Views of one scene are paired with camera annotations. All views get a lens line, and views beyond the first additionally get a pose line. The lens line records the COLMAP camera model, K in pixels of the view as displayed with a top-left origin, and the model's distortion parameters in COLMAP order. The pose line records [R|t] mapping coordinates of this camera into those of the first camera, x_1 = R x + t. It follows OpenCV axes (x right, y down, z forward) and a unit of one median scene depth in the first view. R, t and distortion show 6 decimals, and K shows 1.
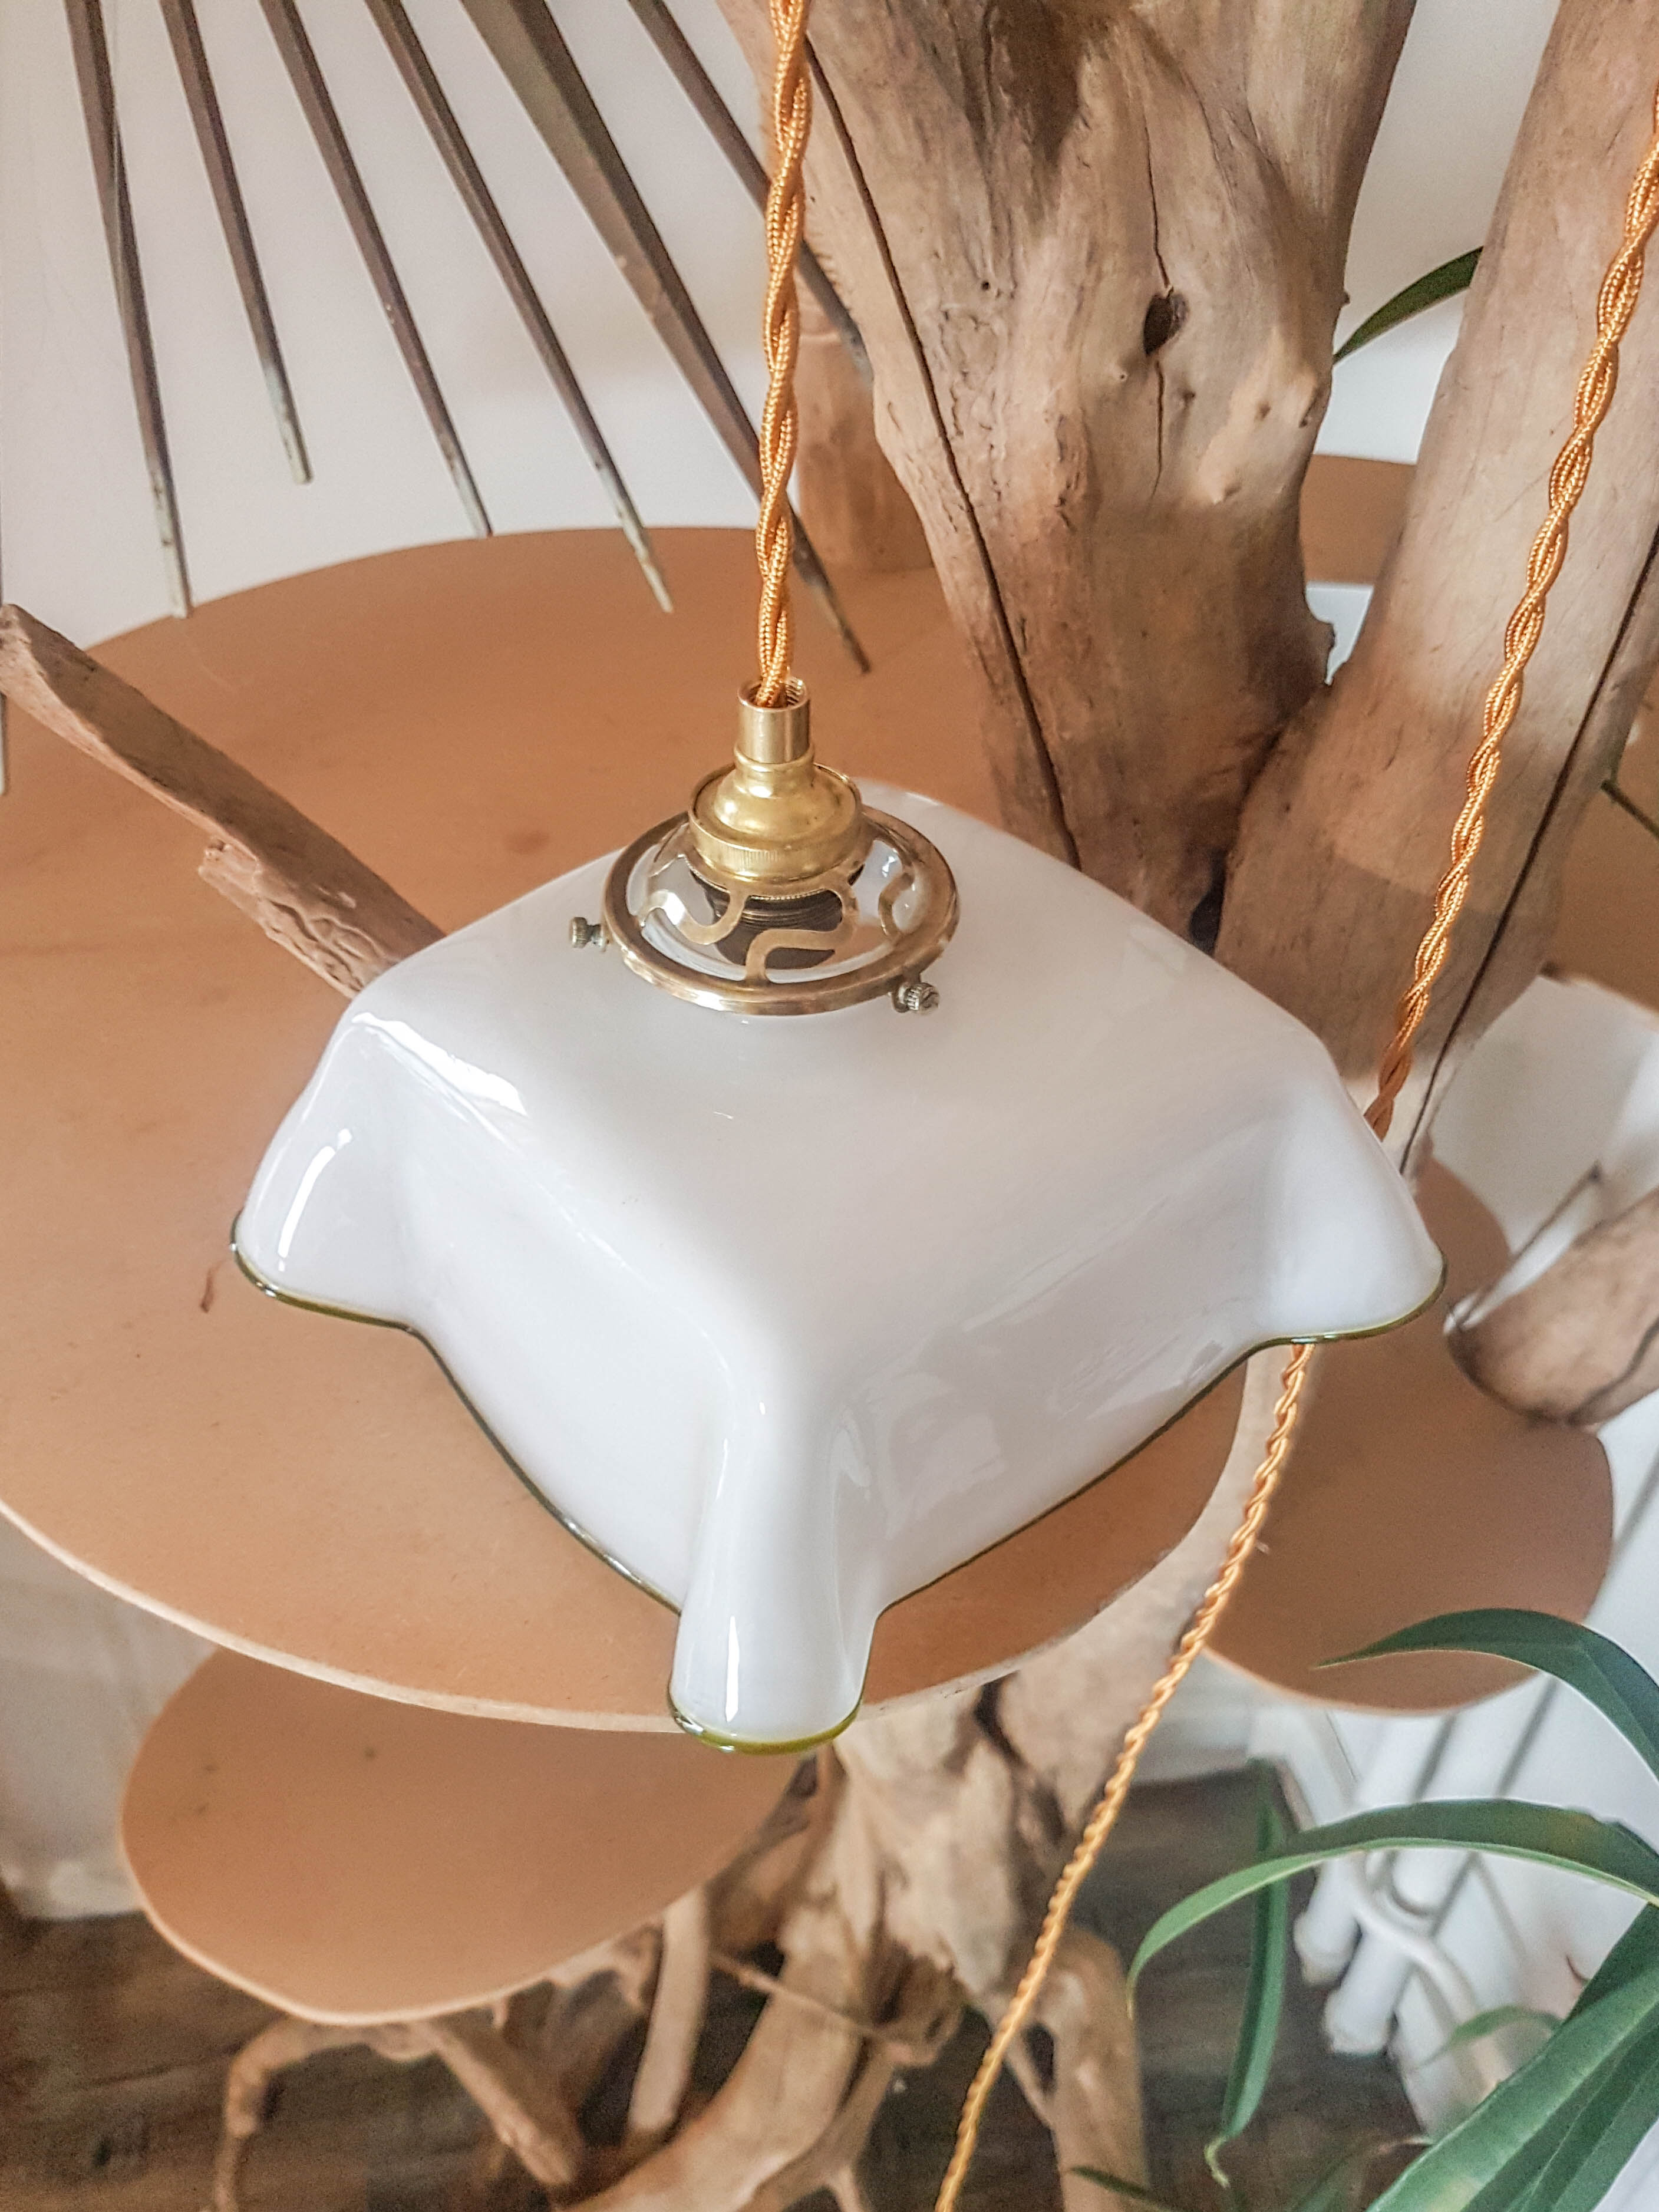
lens RADIAL K [[1846.5, 0, 777.7], [0, 1846.5, 1175.7], [0, 0, 1]] dist [0.047672, -0.132325]
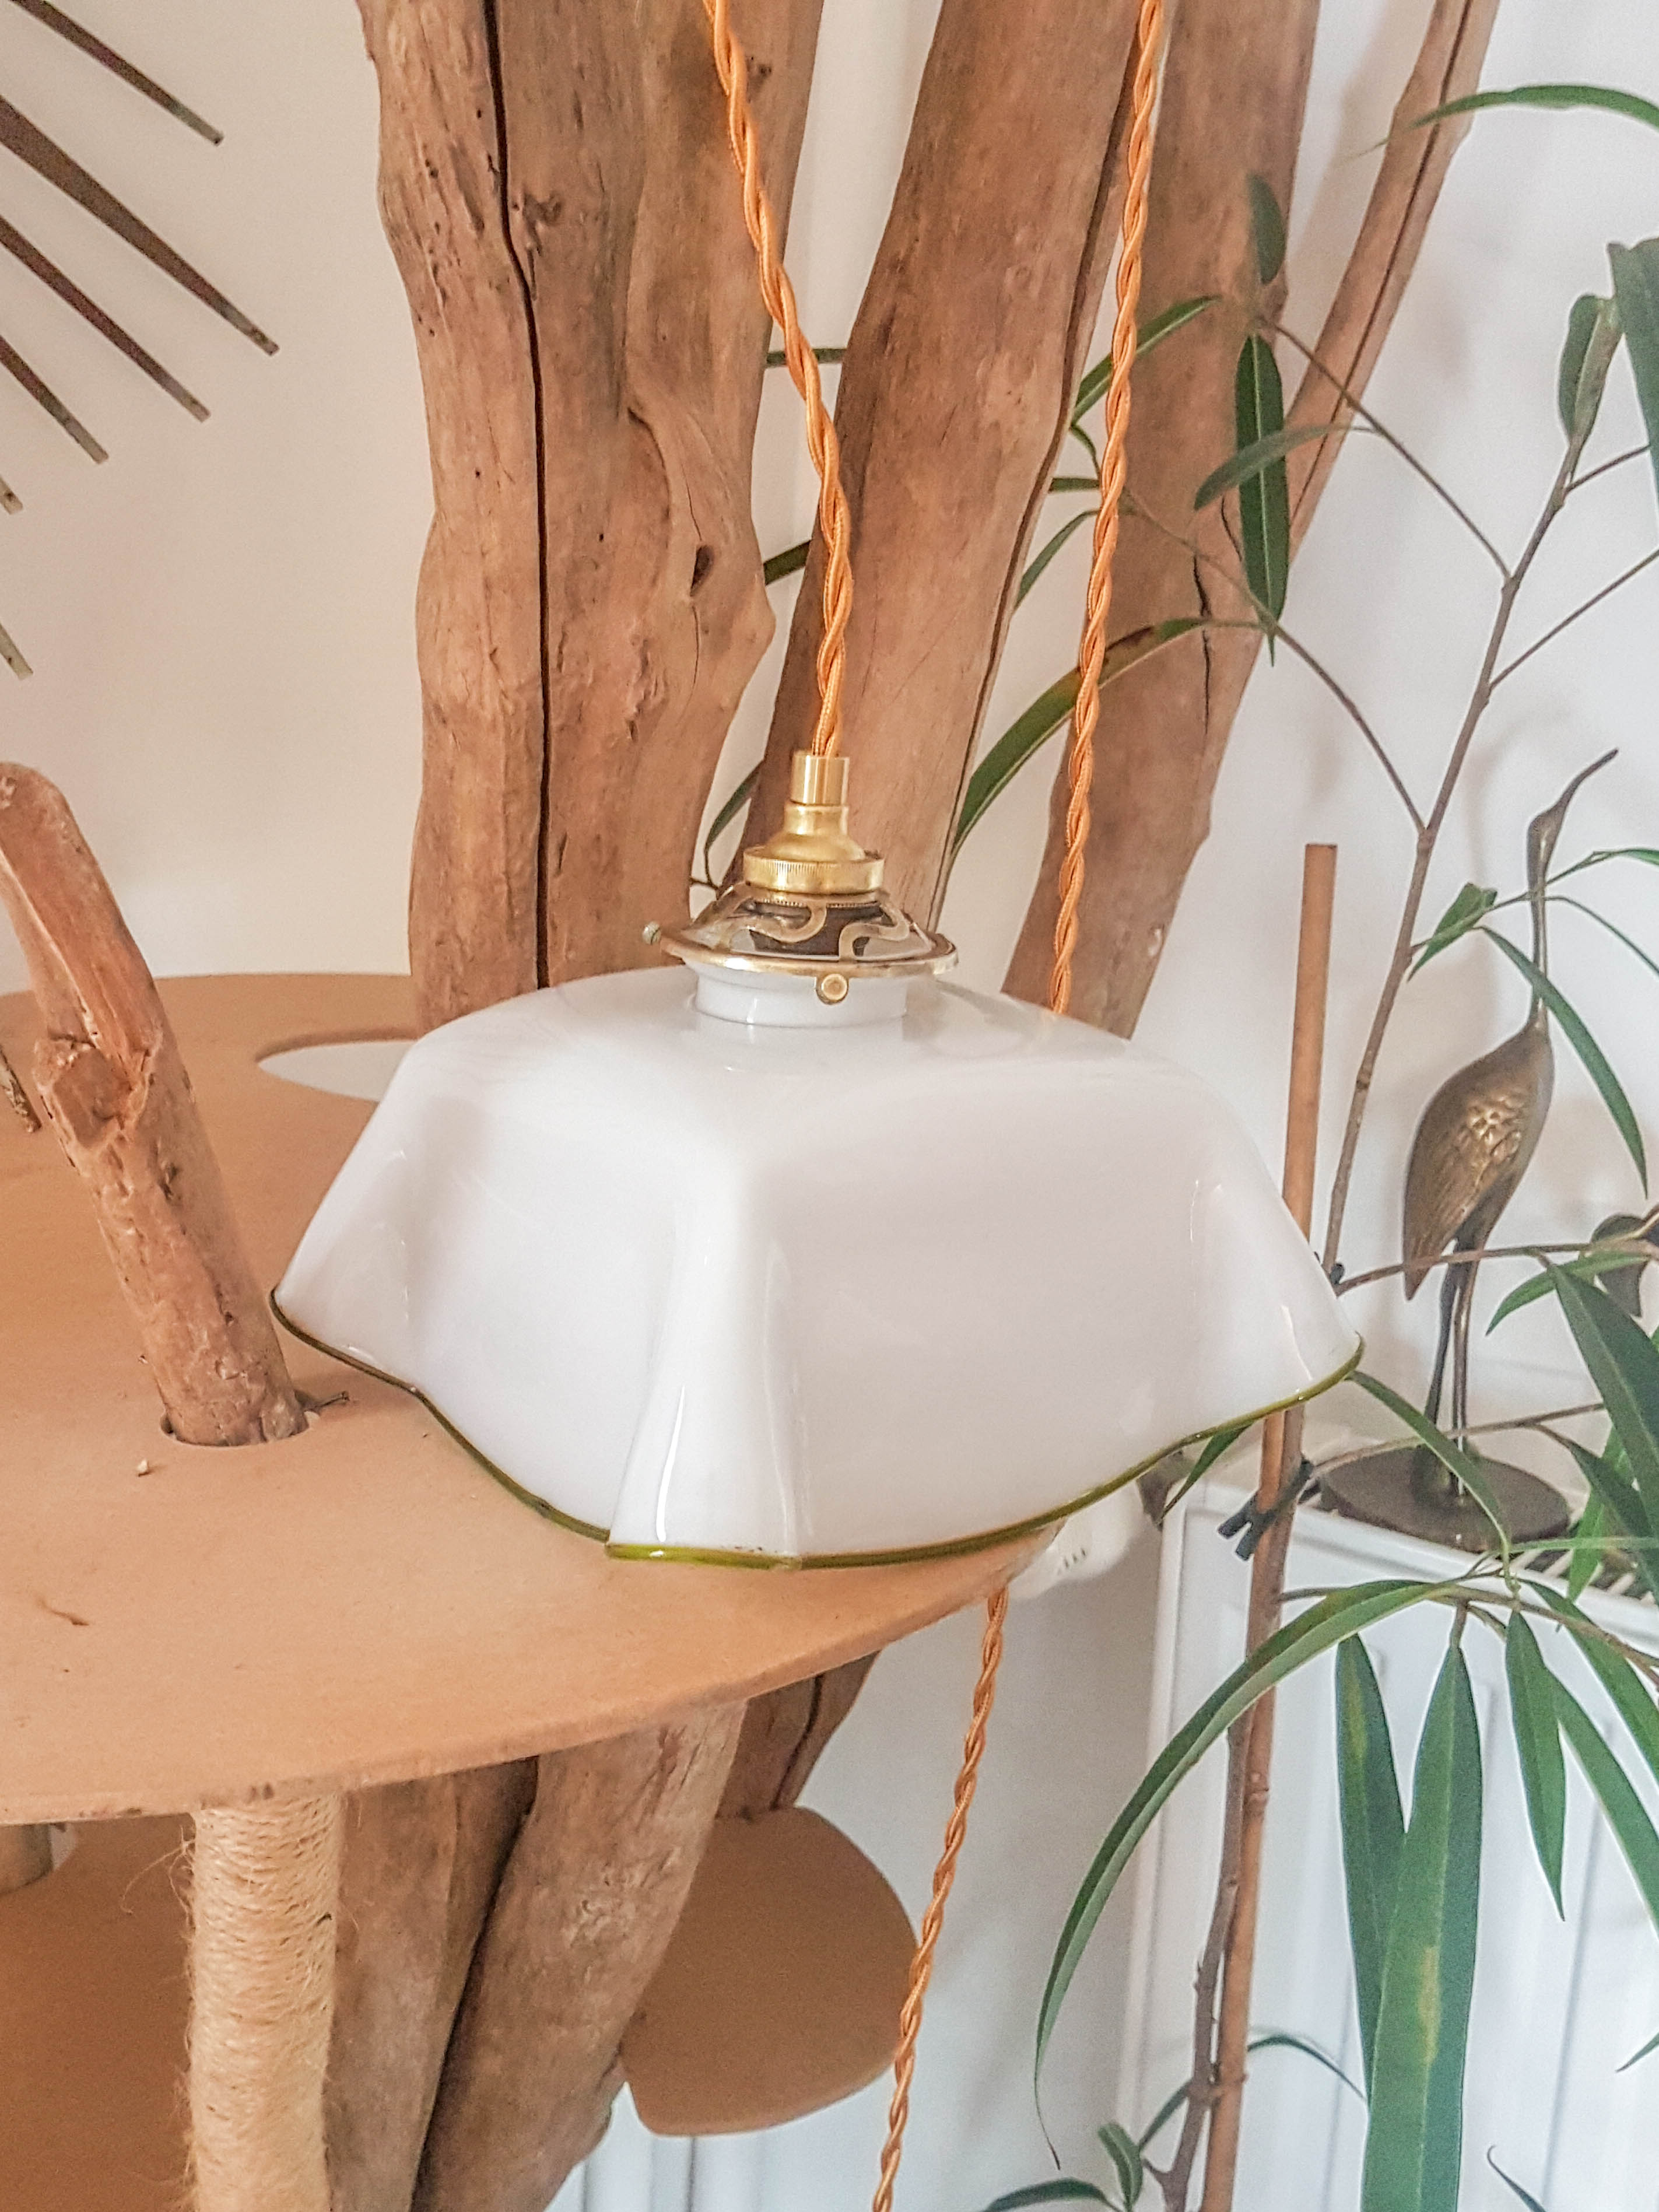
lens RADIAL K [[2341.2, 0, 748.3], [0, 2341.2, 1129.3], [0, 0, 1]] dist [0.260478, -0.592183]
pose [[0.701357, -0.139738, 0.698979, -1.085137], [0.431442, 0.863795, -0.260222, 0.382108], [-0.567412, 0.484077, 0.666118, 0.013451]]
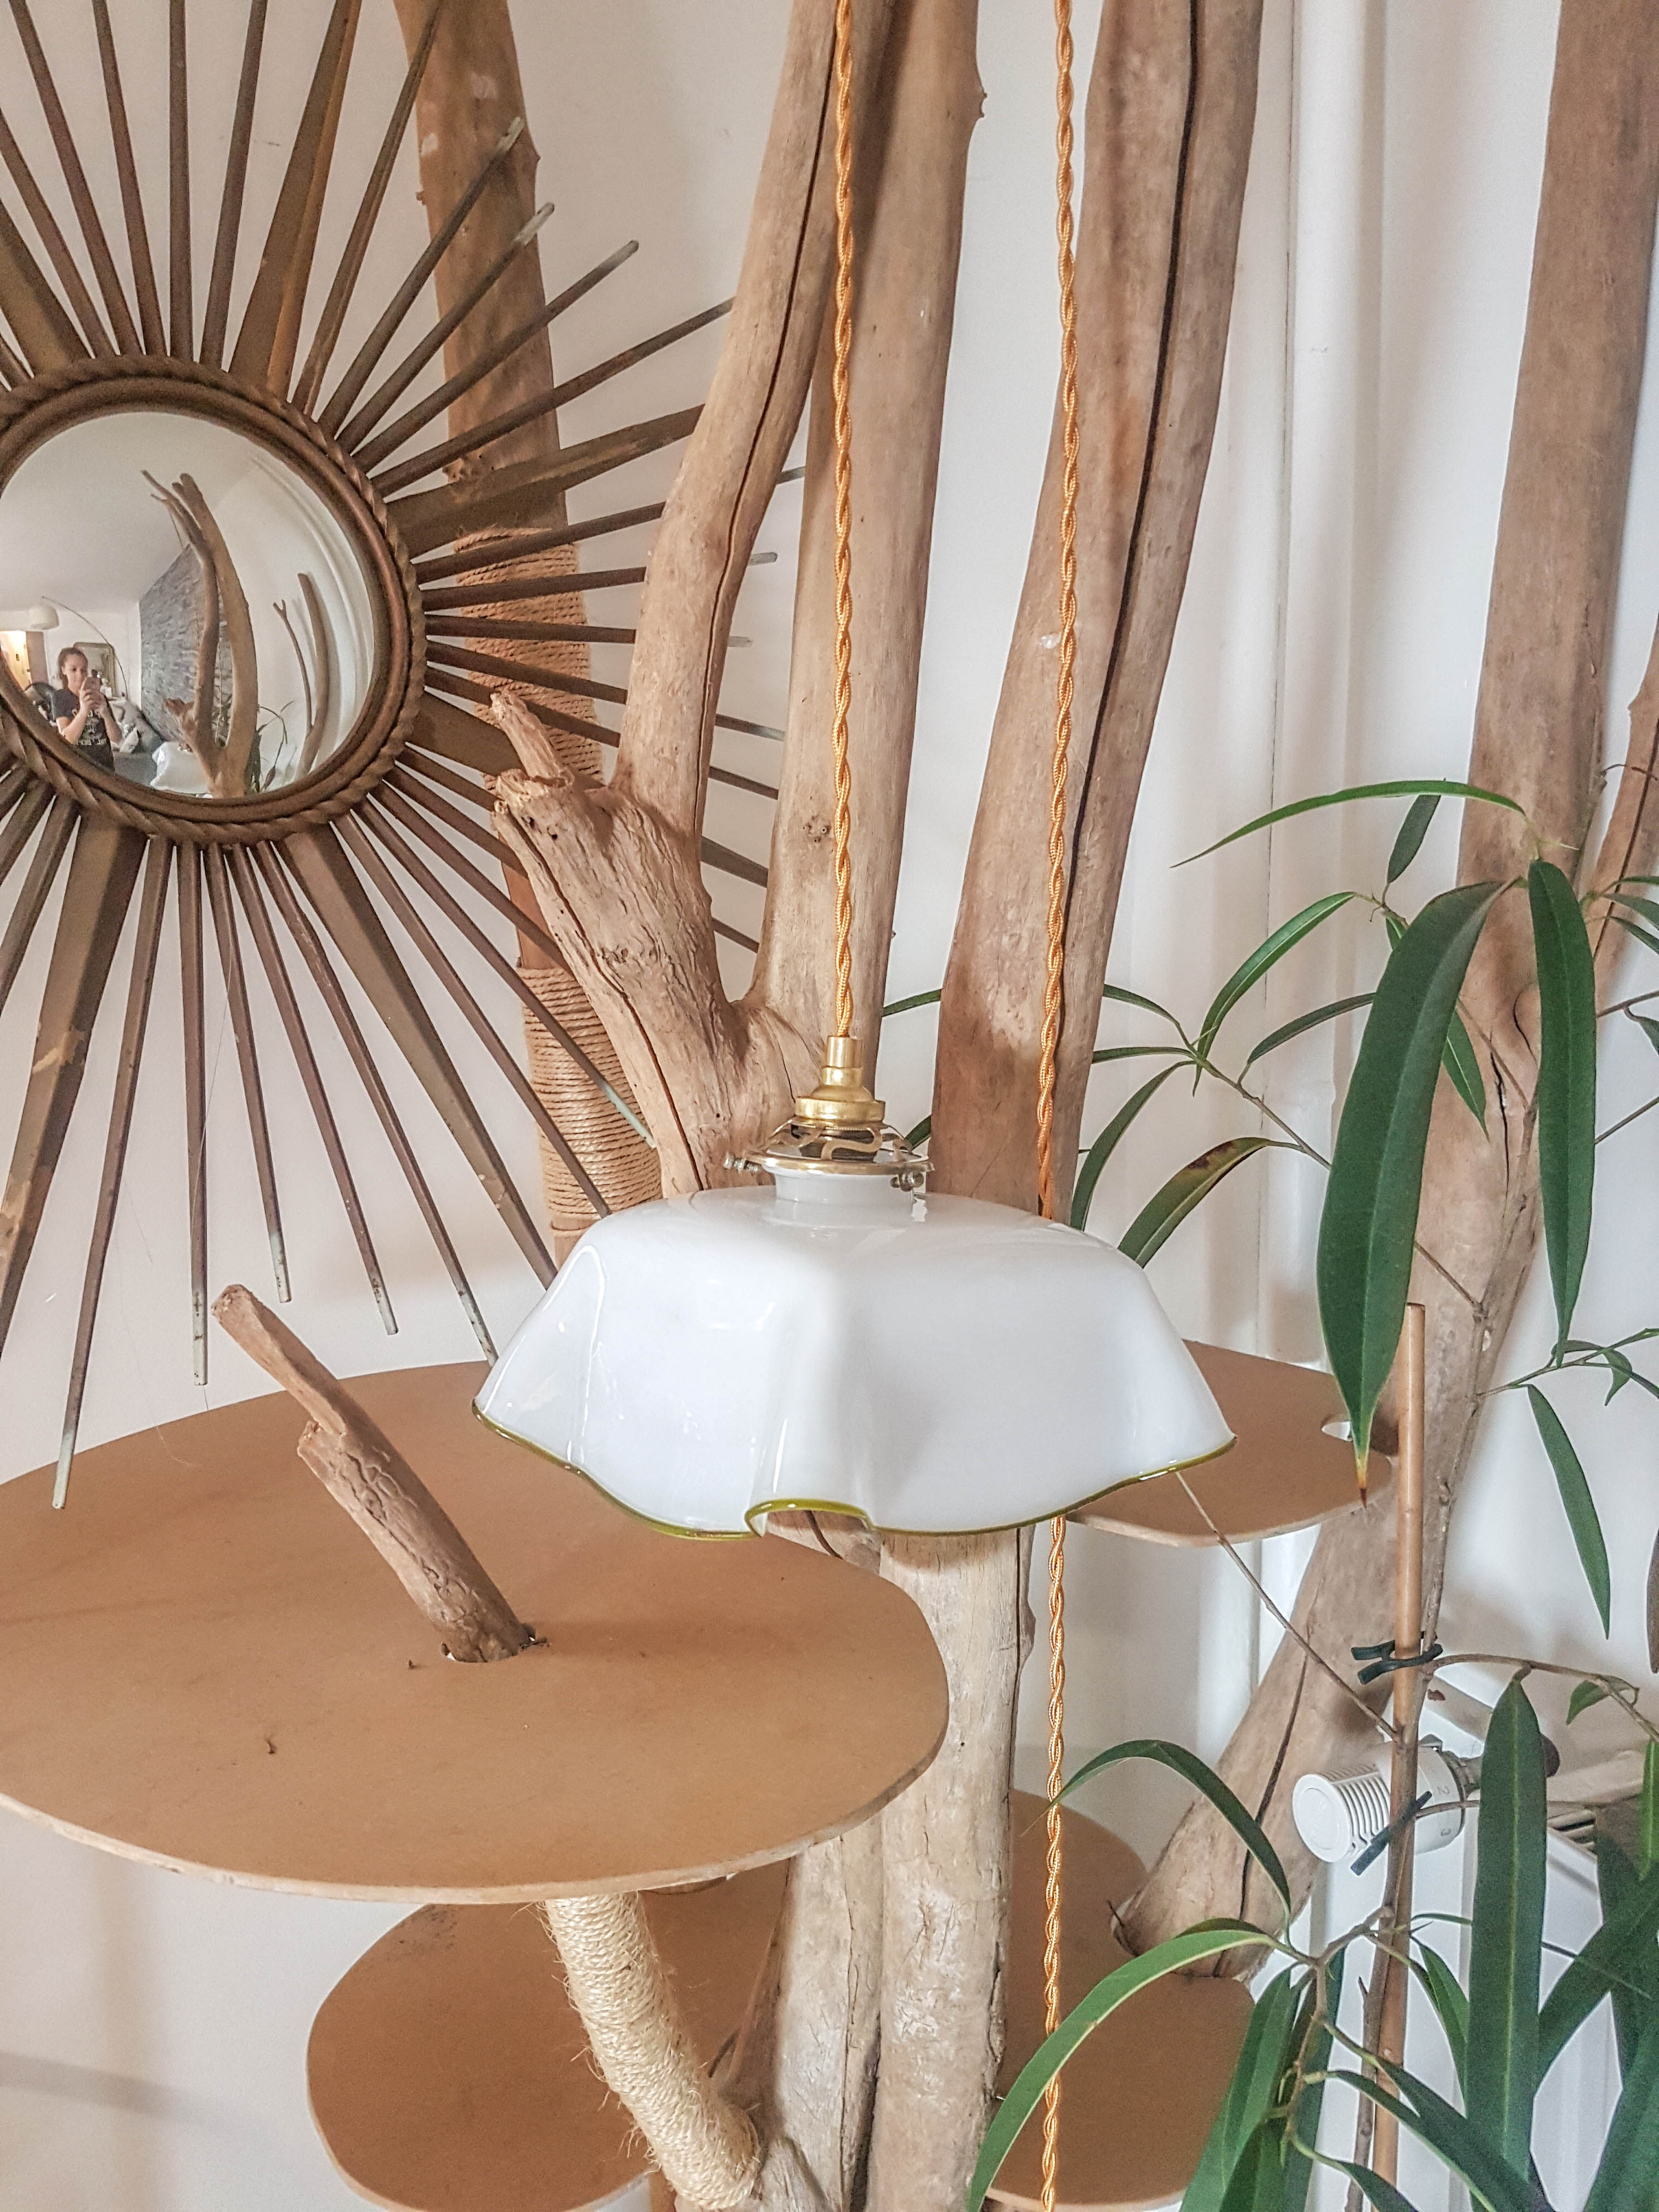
lens RADIAL K [[1671.7, 0, 794.7], [0, 1671.7, 1099.7], [0, 0, 1]] dist [0.196715, -0.355700]
pose [[0.973903, -0.043004, 0.222853, -0.243391], [0.160399, 0.825093, -0.541750, 0.599055], [-0.160577, 0.563358, 0.810459, -0.635325]]
